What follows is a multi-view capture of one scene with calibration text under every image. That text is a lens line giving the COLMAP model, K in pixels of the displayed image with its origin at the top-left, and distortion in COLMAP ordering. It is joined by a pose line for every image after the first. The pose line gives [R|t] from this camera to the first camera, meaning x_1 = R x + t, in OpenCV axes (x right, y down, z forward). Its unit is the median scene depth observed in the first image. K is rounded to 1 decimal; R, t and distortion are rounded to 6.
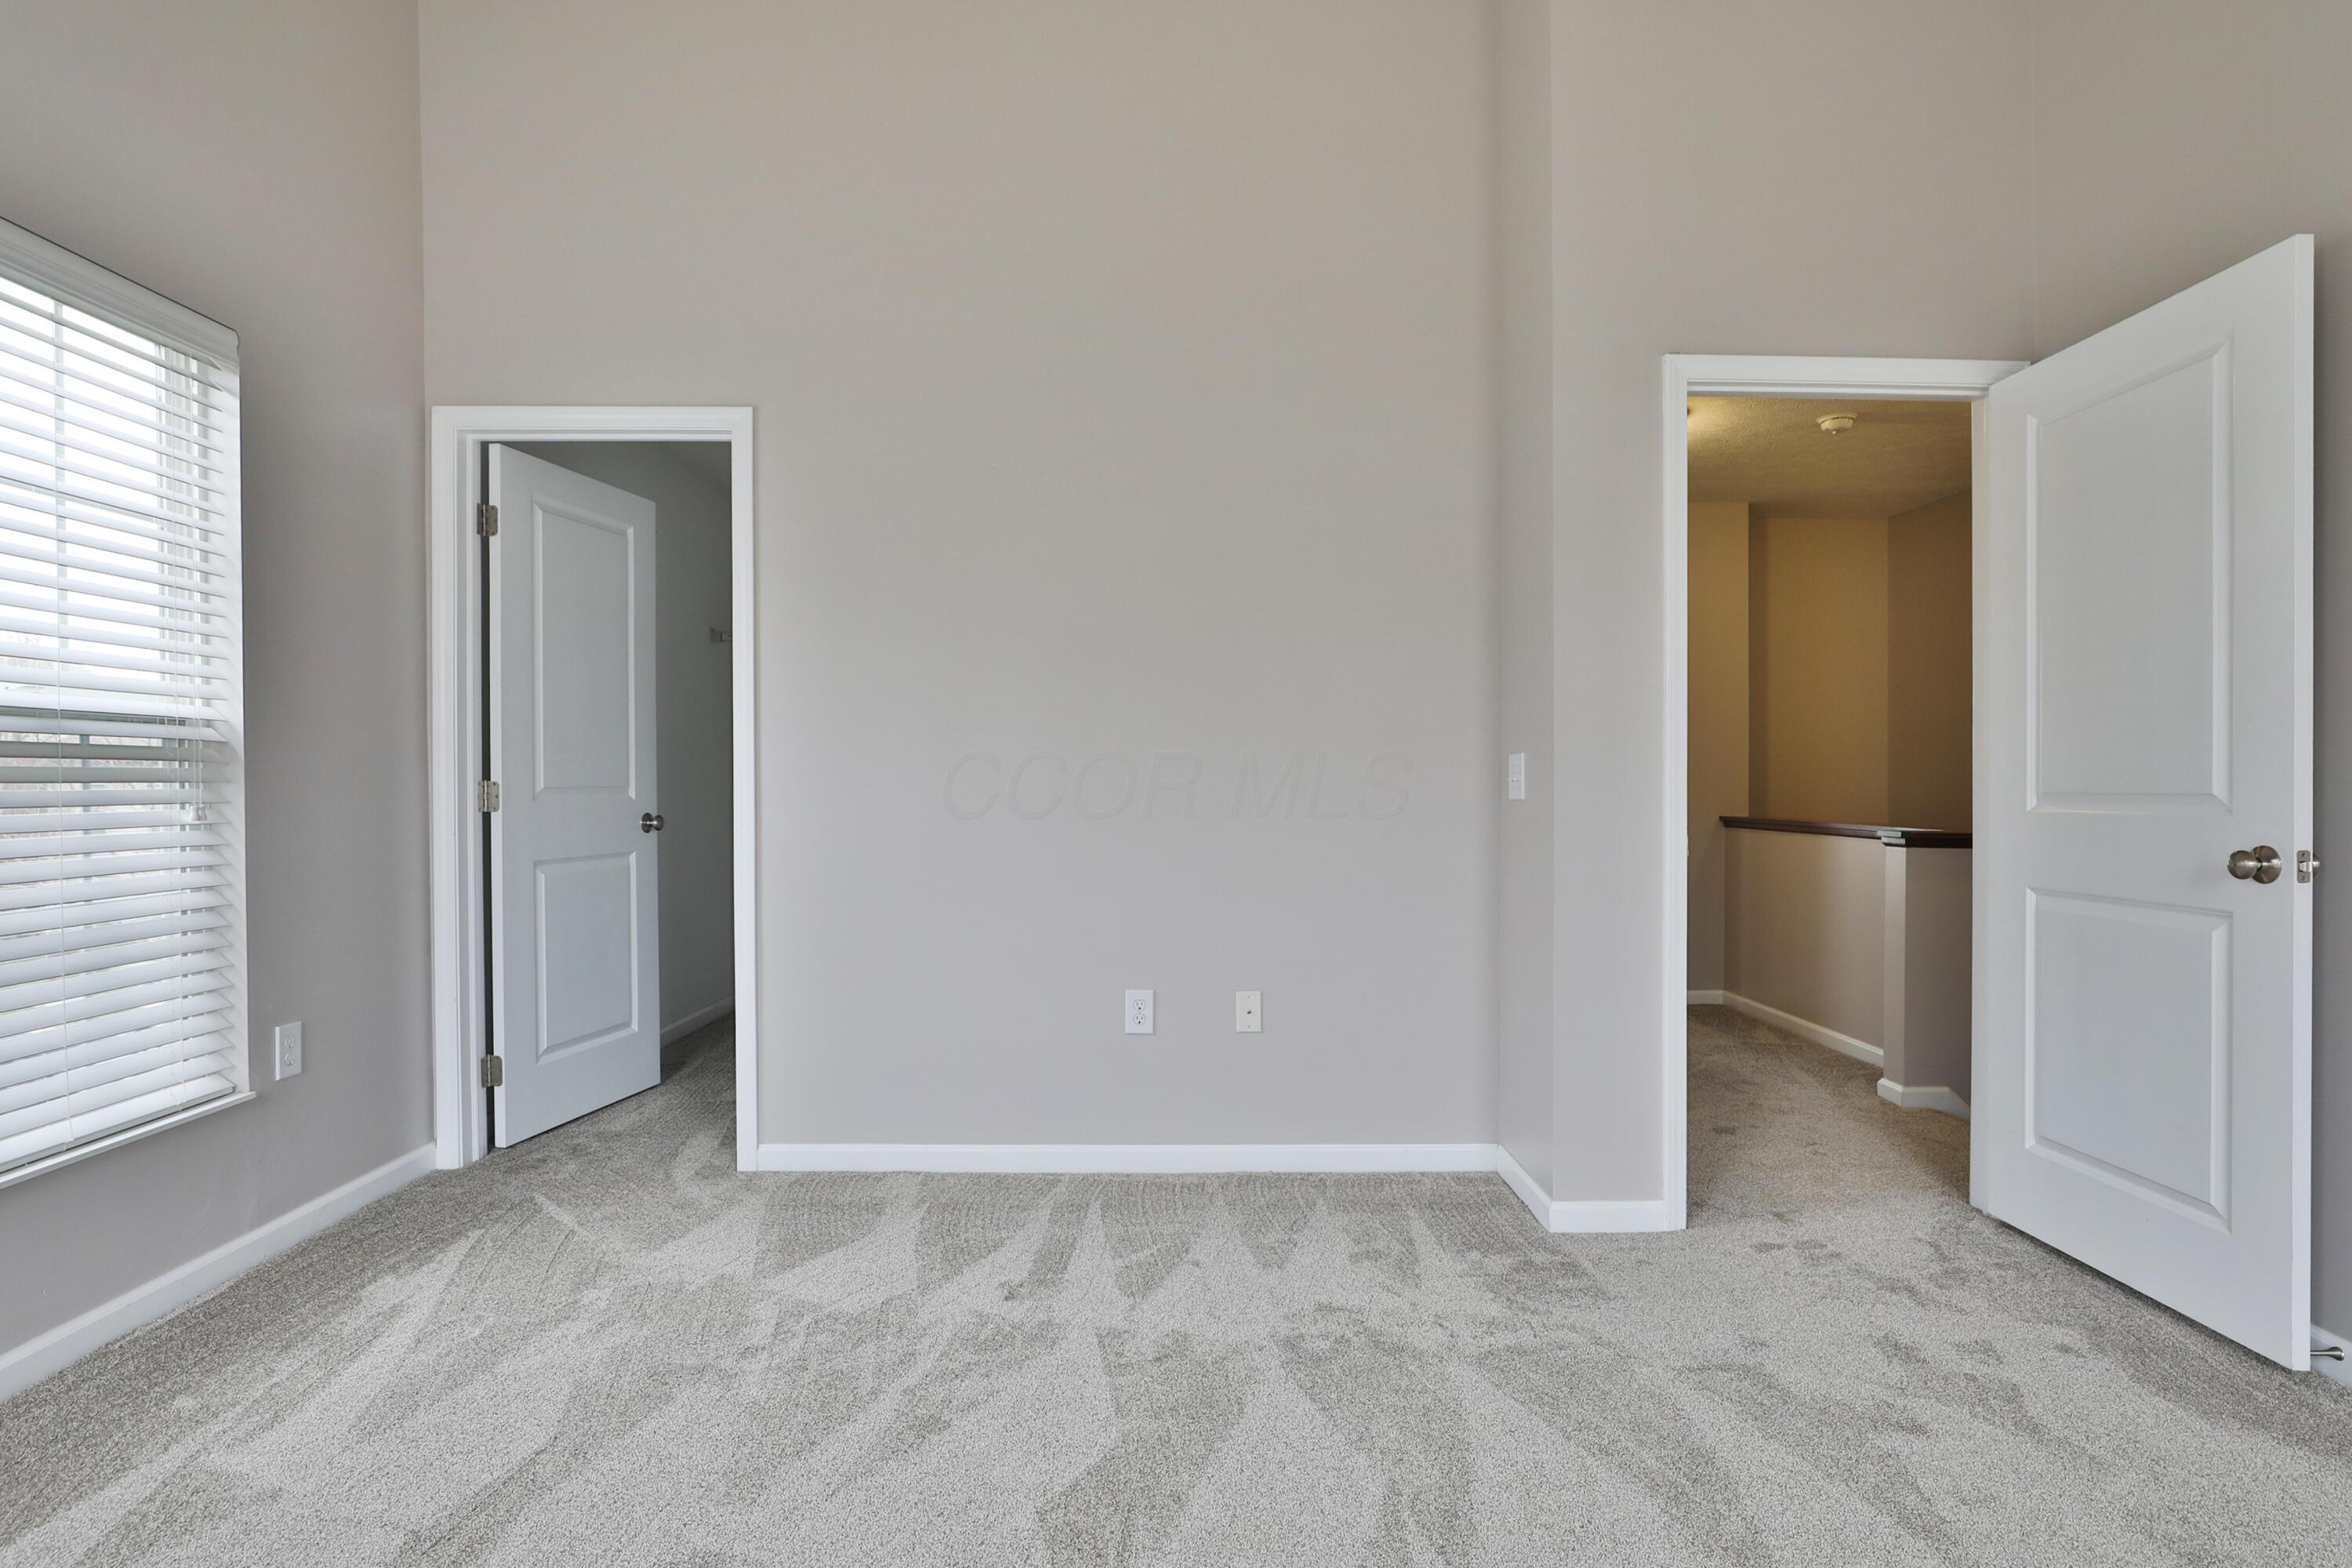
lens RADIAL K [[1224.3, 0, 1176.0], [0, 1224.3, 784.0], [0, 0, 1]] dist [-0.000338, 0.000286]
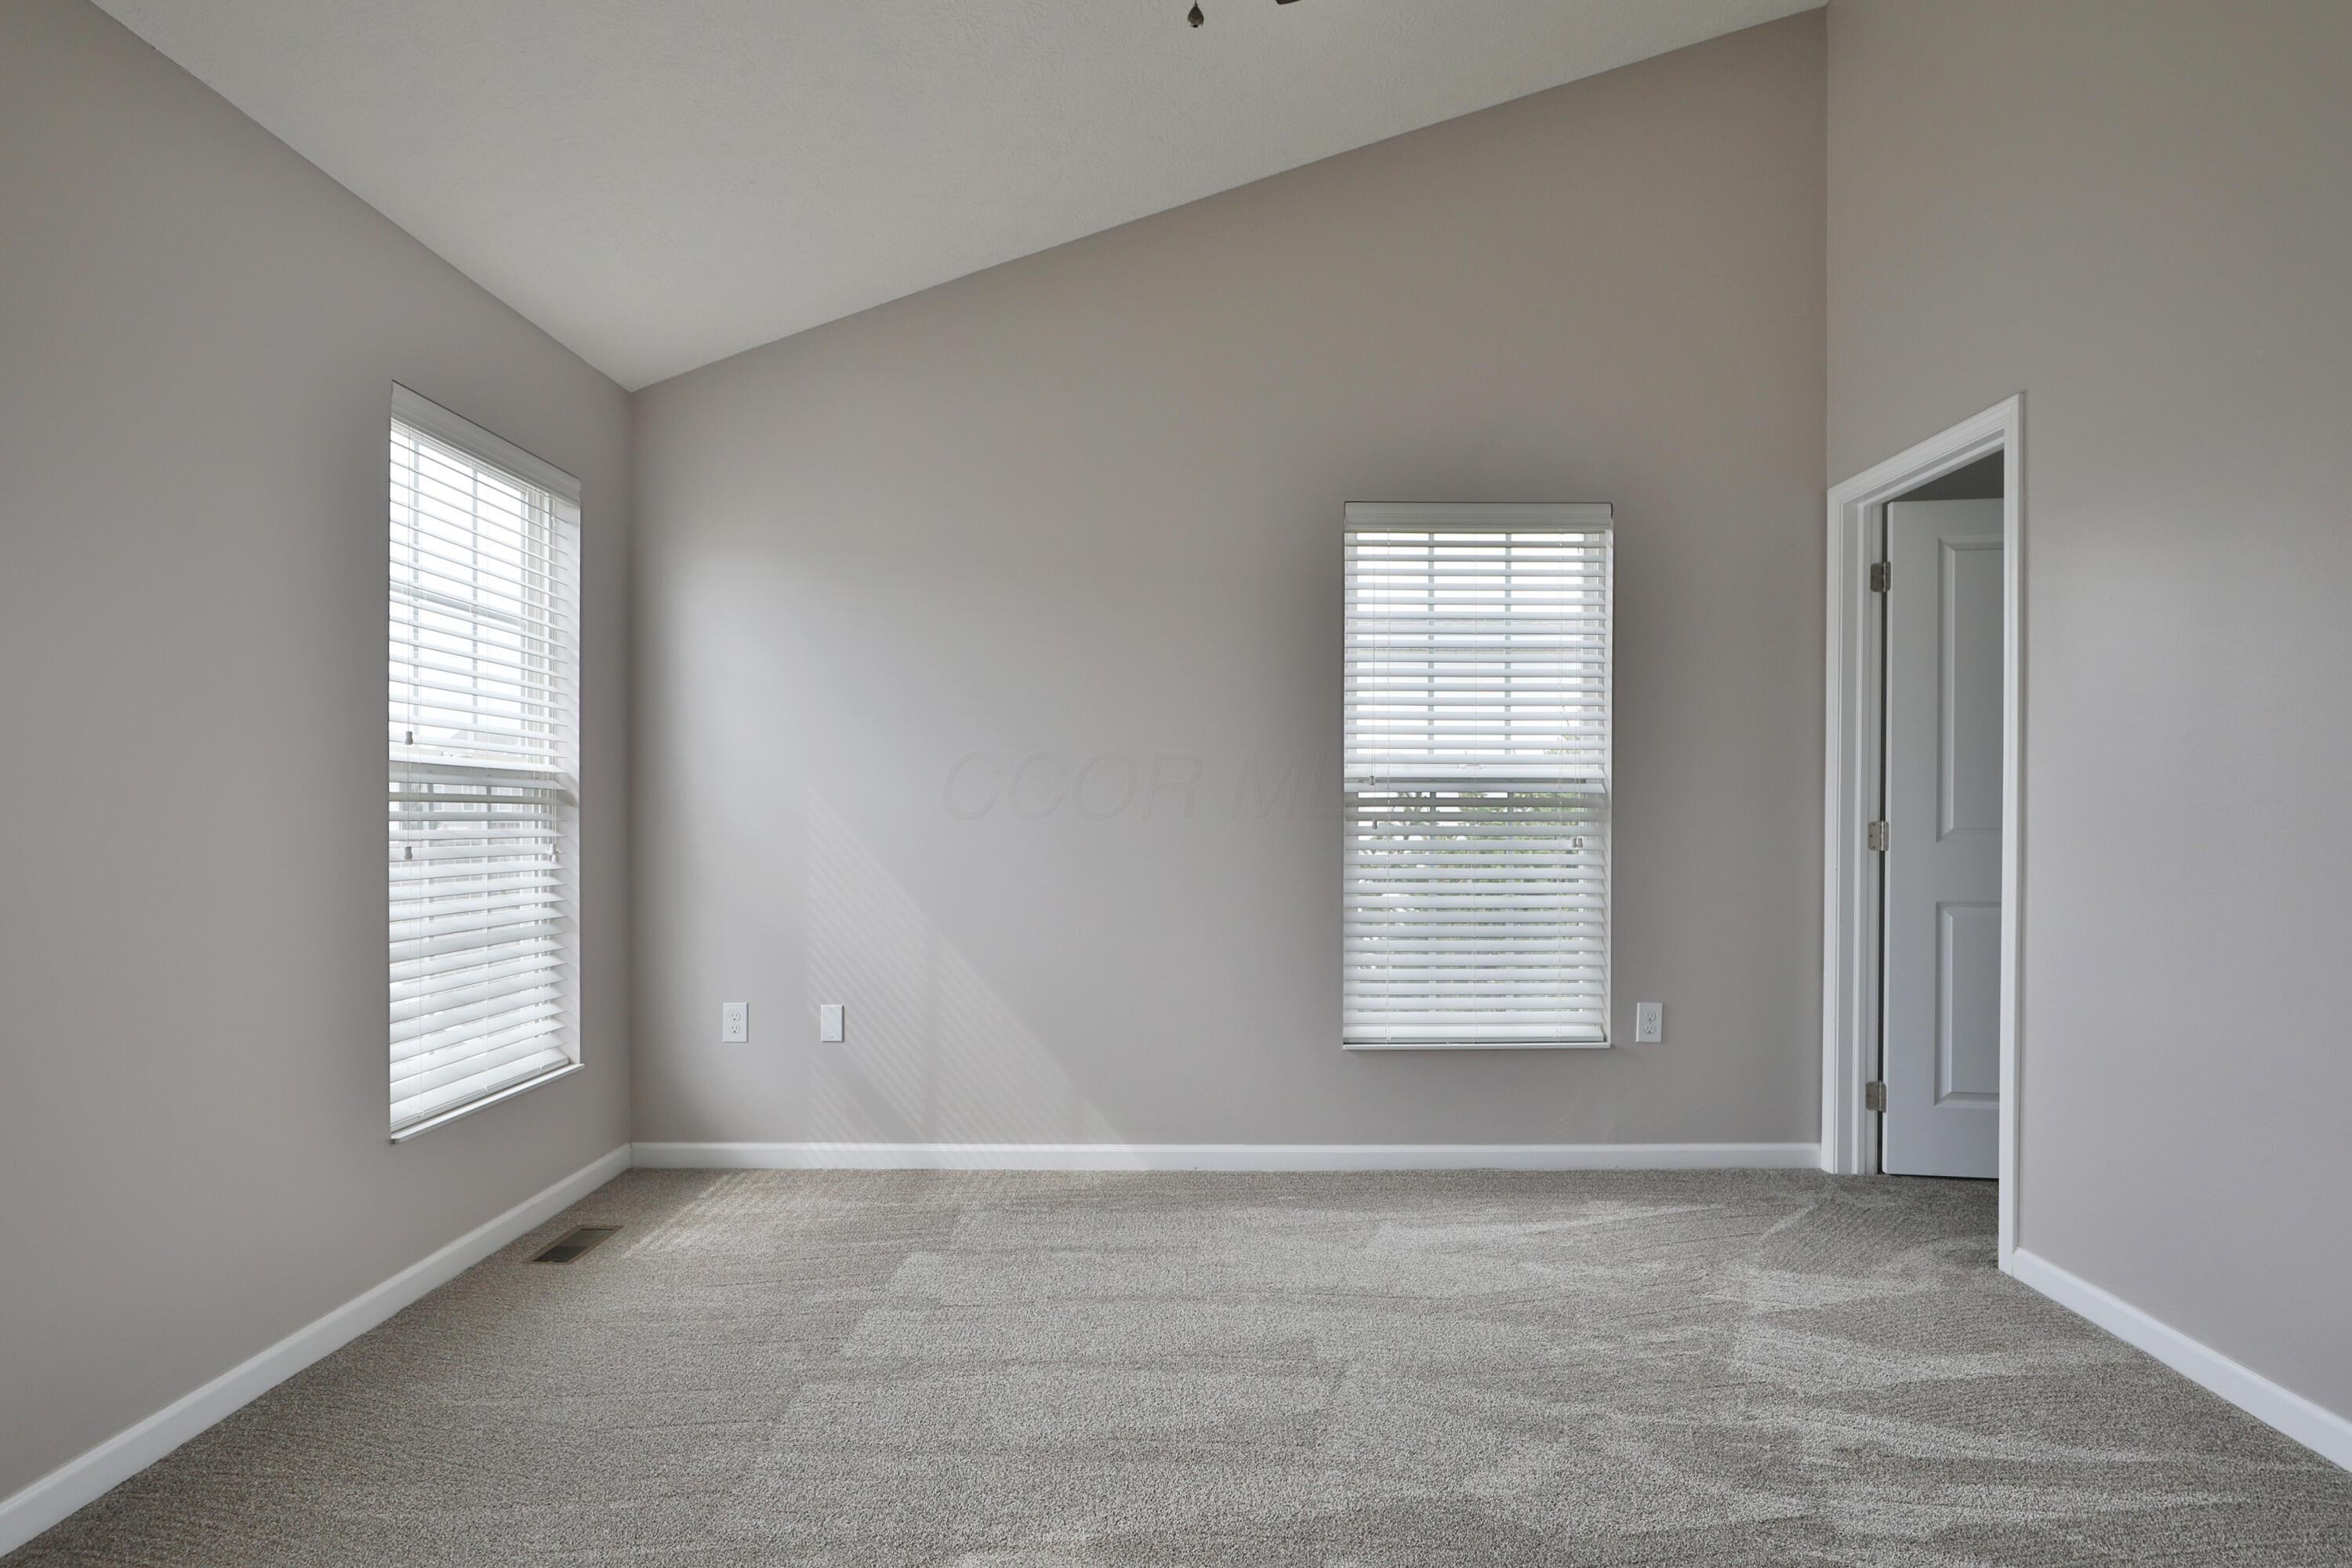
lens RADIAL K [[1252.0, 0, 1176.0], [0, 1252.0, 784.0], [0, 0, 1]] dist [-0.030150, -0.000296]
pose [[-0.022787, -0.026177, -0.999398, 0.594264], [-0.006688, 0.999639, -0.026031, -0.003722], [0.999718, 0.006091, -0.022953, 0.469493]]
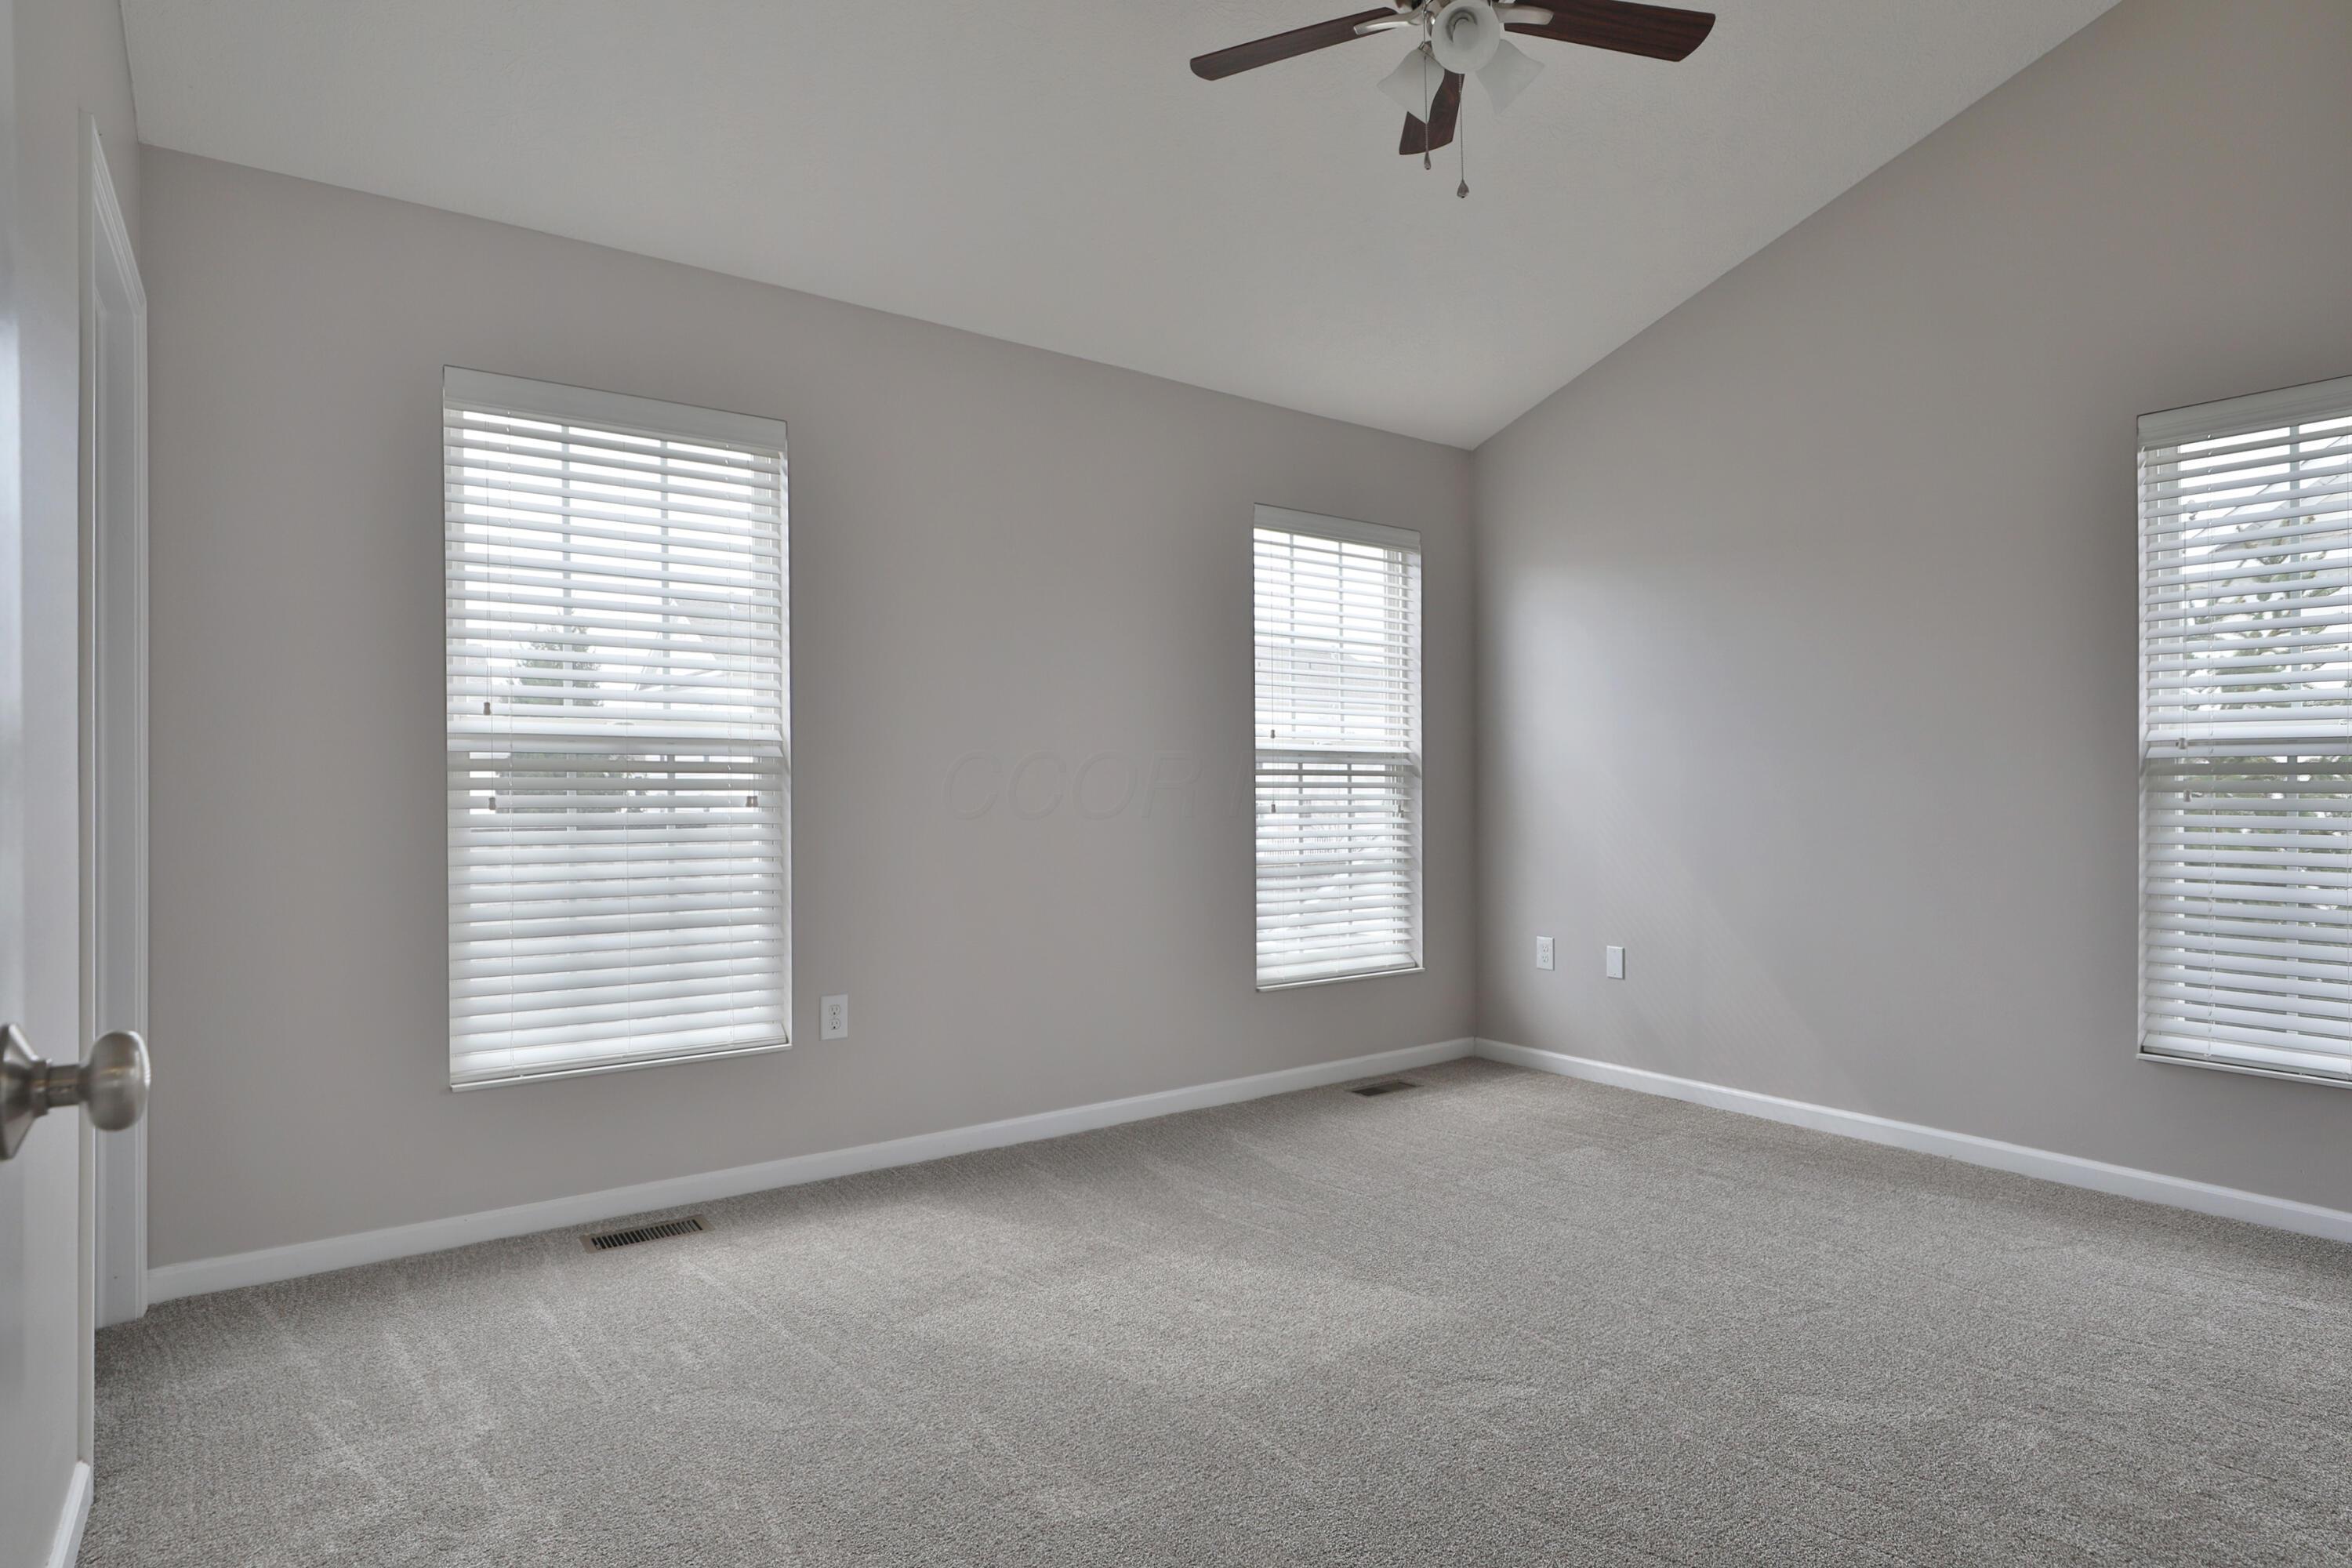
lens RADIAL K [[1287.8, 0, 1176.0], [0, 1287.8, 784.0], [0, 0, 1]] dist [-0.016863, 0.002106]
pose [[-0.812749, -0.003596, -0.582603, 0.640434], [-0.007499, 0.999963, 0.004291, -0.005553], [0.582566, 0.007856, -0.812745, 0.991887]]
